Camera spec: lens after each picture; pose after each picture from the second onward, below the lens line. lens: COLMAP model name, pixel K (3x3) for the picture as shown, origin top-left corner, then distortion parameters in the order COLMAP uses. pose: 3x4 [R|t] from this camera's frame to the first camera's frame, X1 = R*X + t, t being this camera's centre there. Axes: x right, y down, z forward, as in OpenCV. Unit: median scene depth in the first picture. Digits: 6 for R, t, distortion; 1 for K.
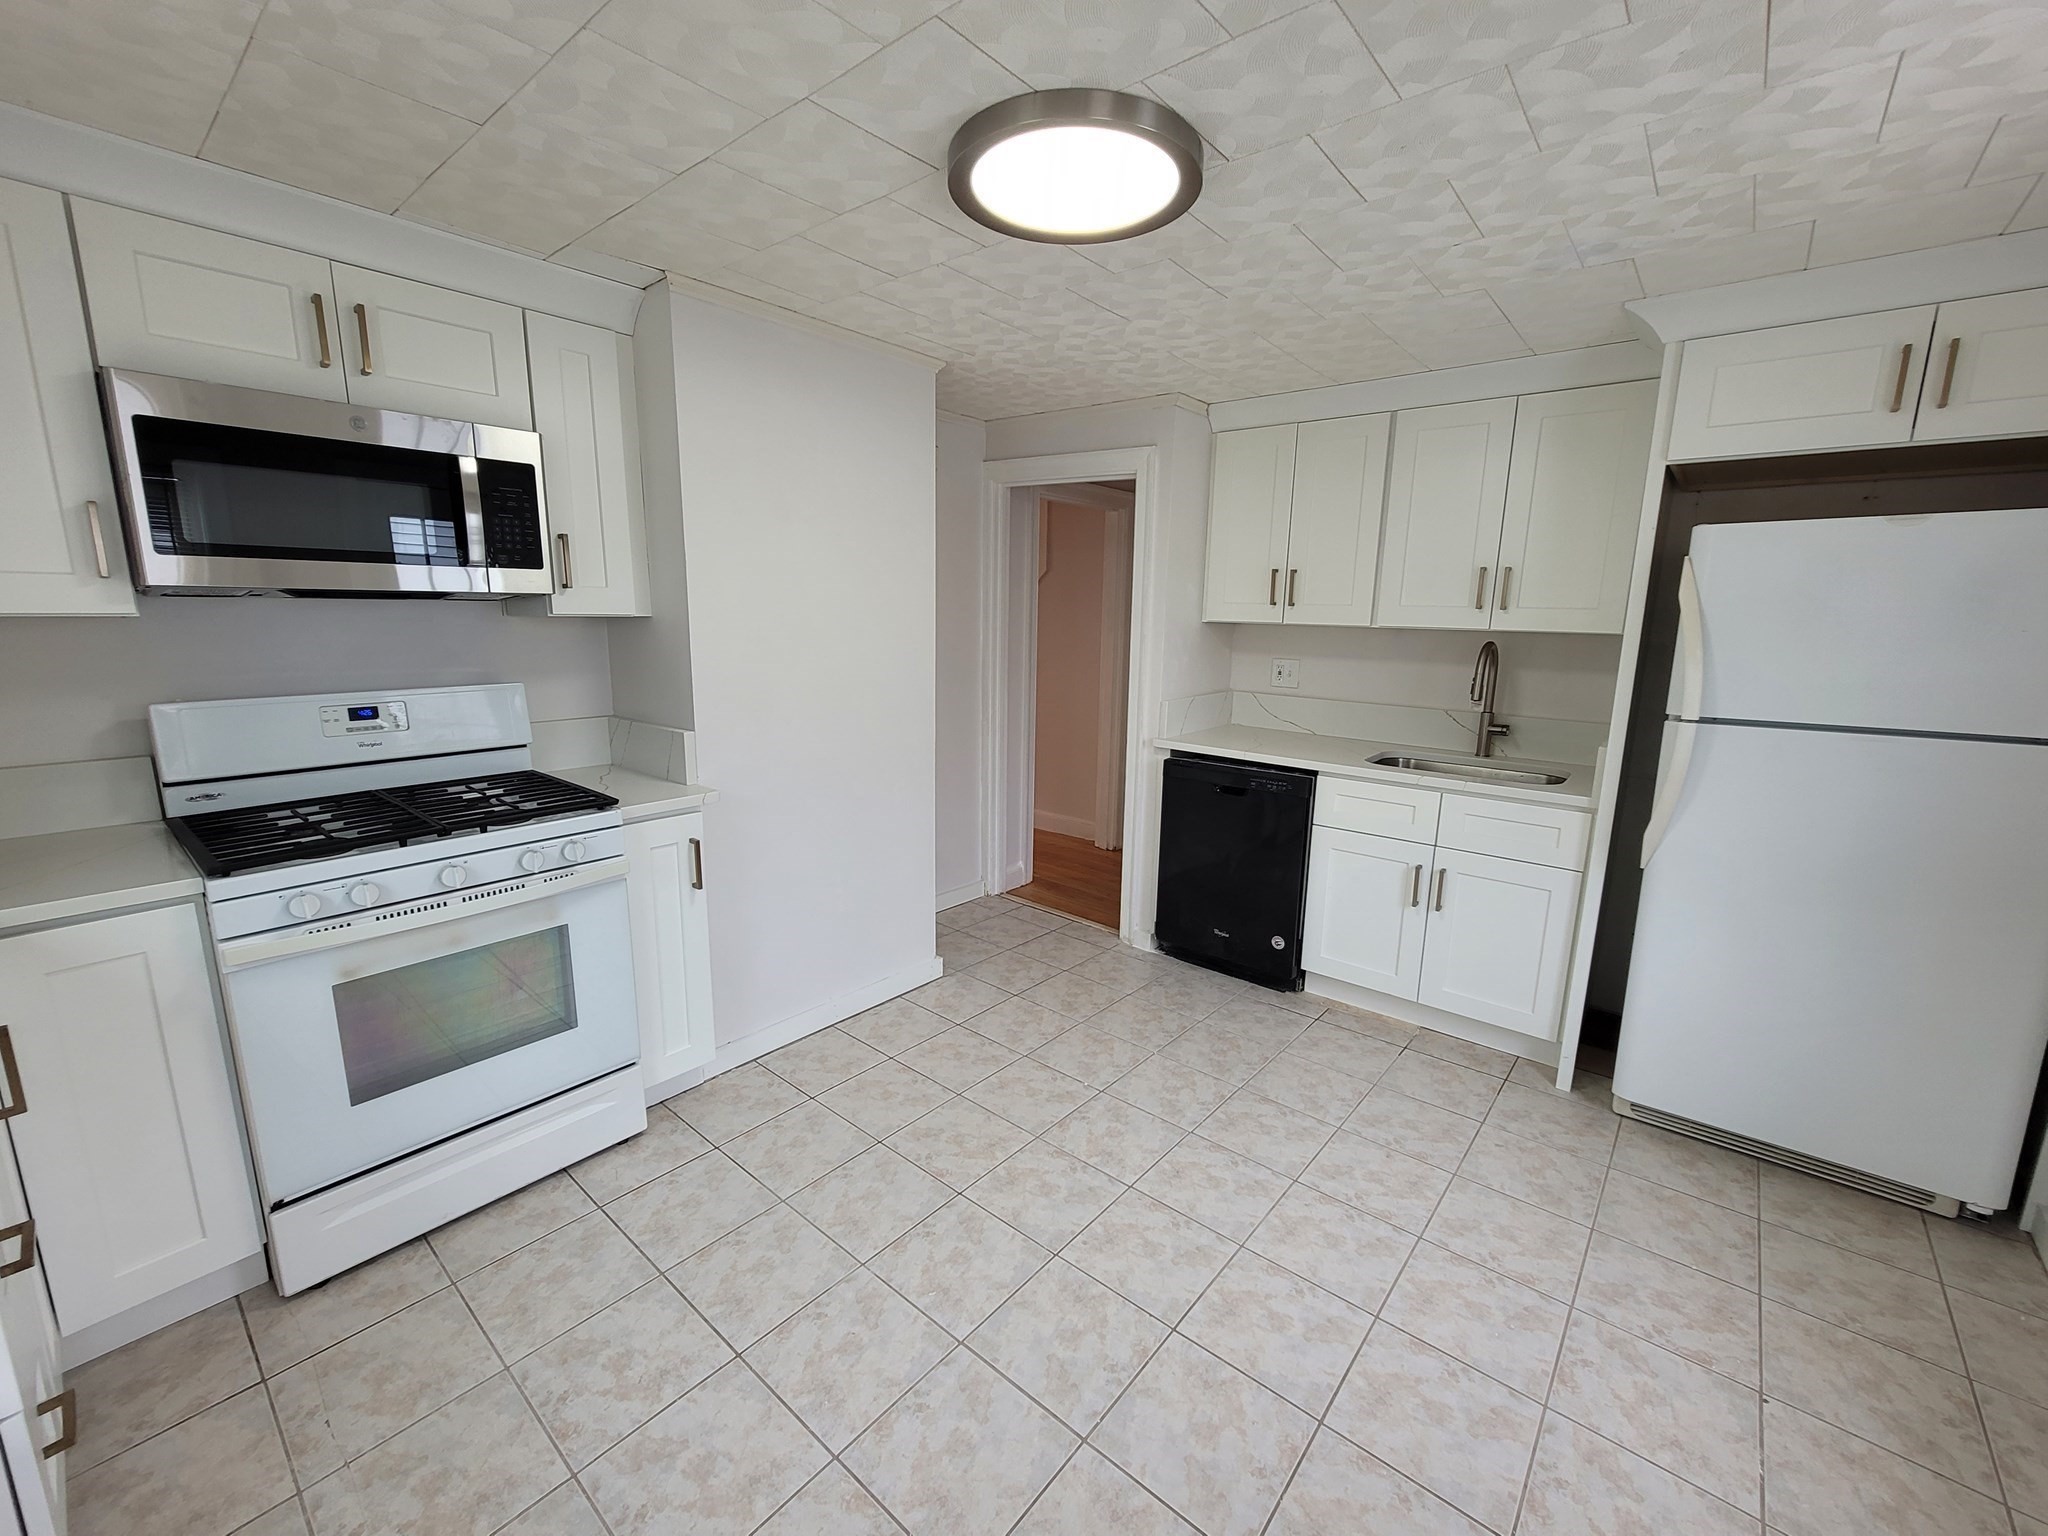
lens RADIAL K [[832.8, 0, 1027.7], [0, 832.8, 768.4], [0, 0, 1]] dist [0.000627, 0.000143]
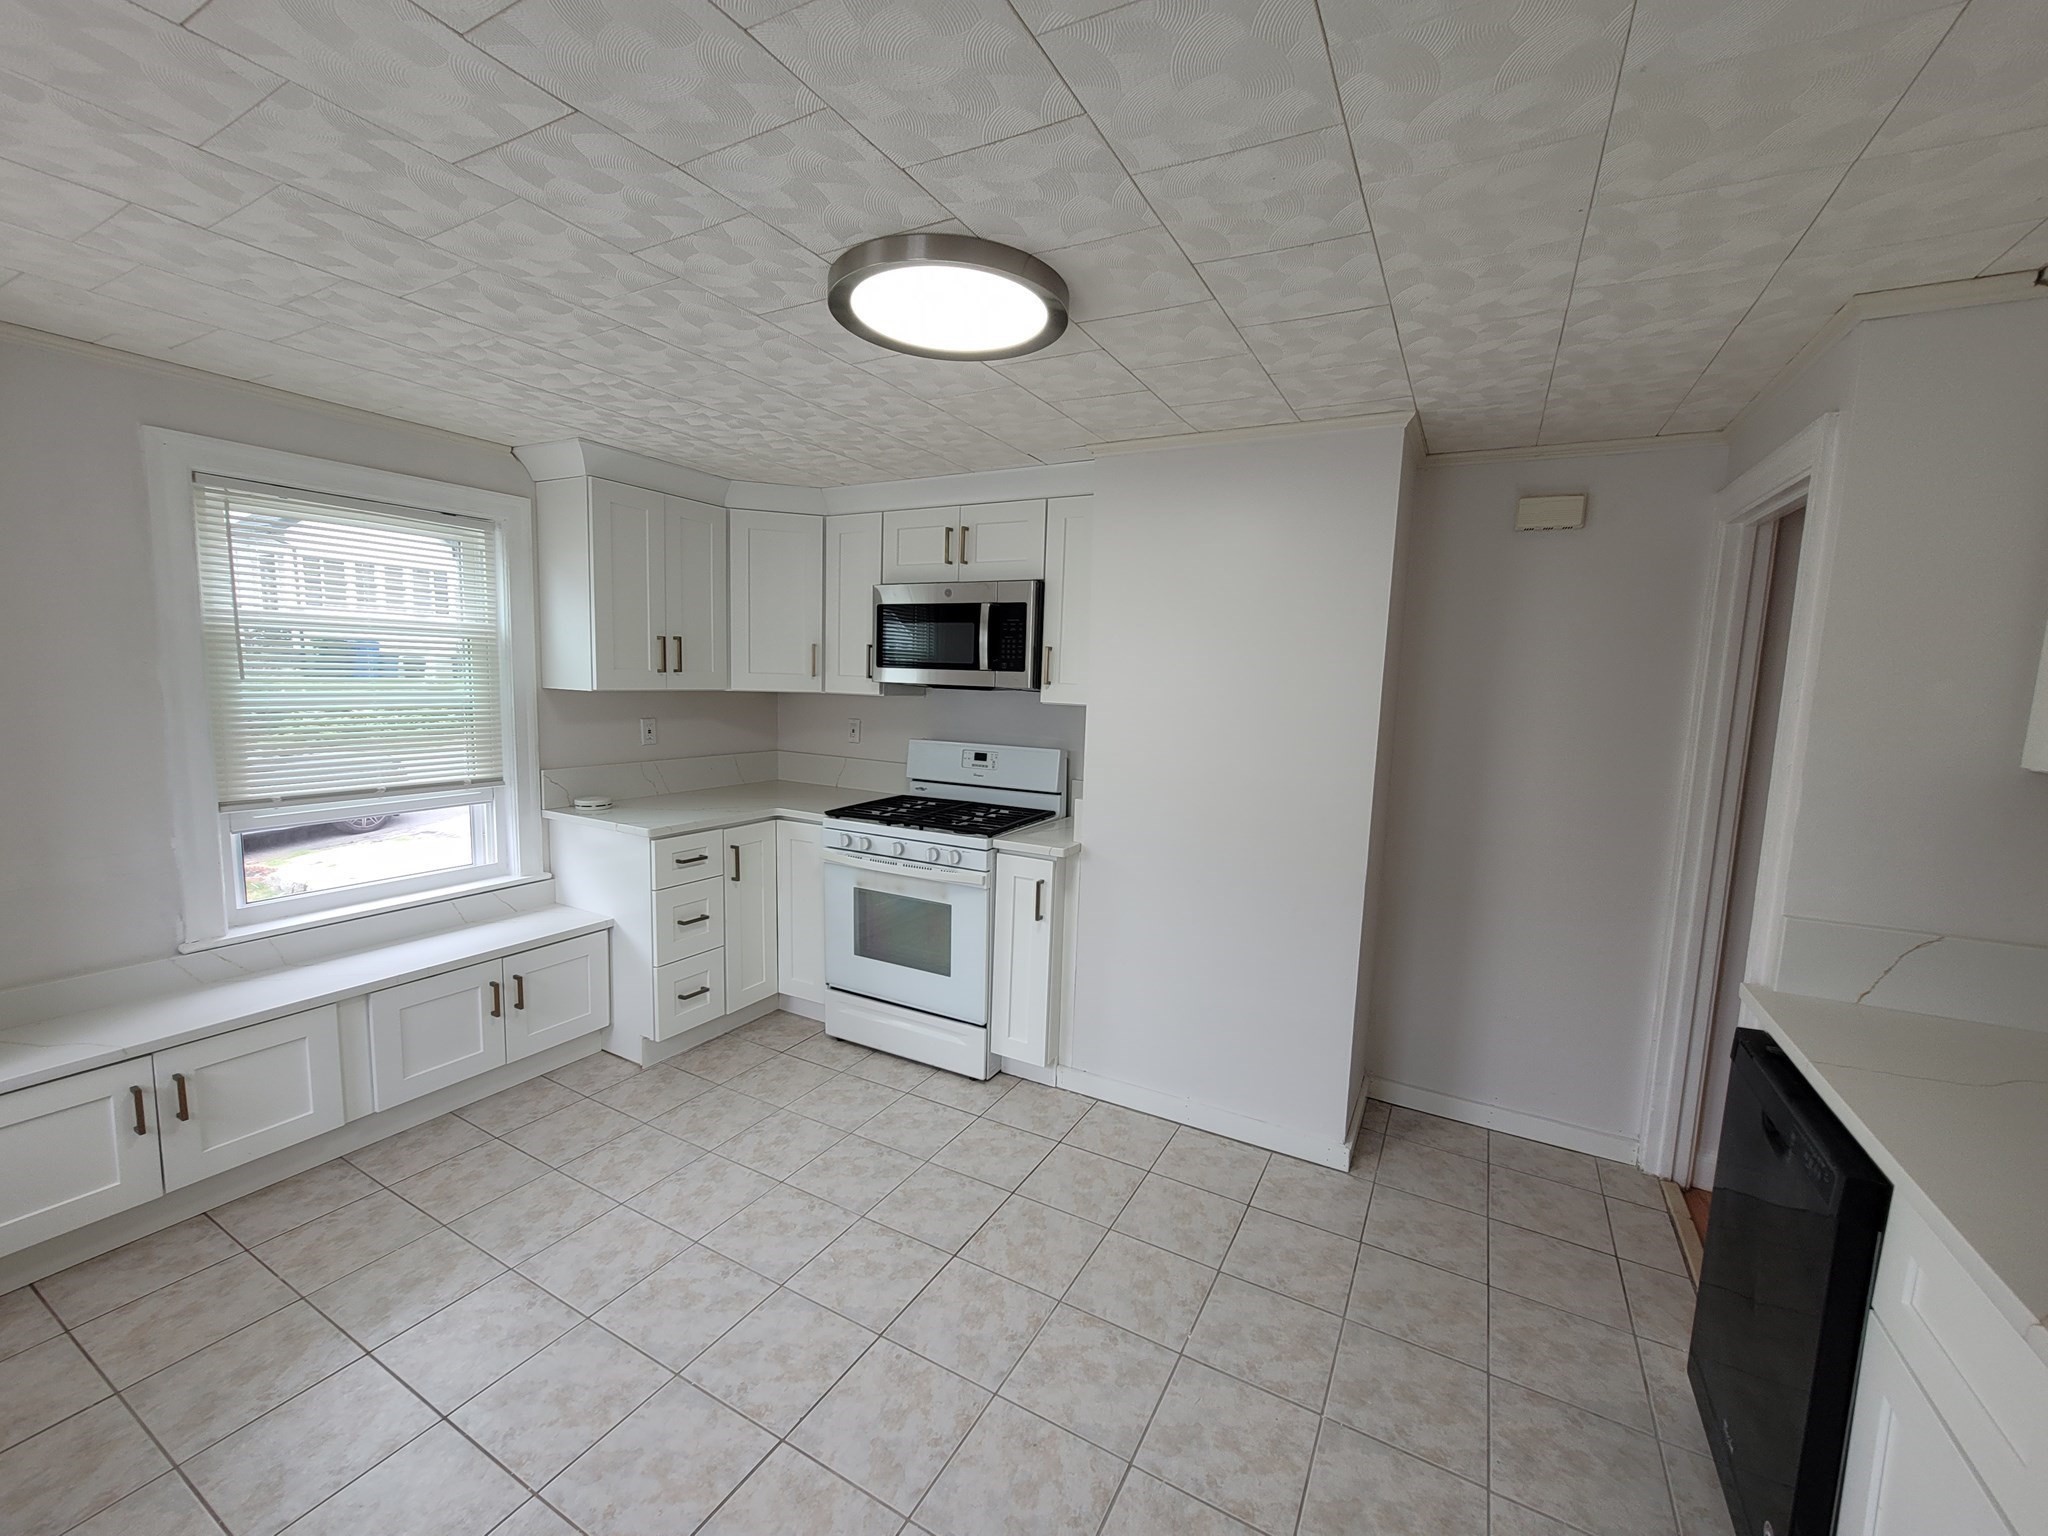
lens RADIAL K [[832.8, 0, 1027.9], [0, 832.8, 769.5], [0, 0, 1]] dist [0.000627, 0.000143]
pose [[0.205664, 0.102804, -0.973208, 0.880631], [-0.211128, 0.975709, 0.058451, -0.161817], [0.955577, 0.193450, 0.222373, 0.730888]]
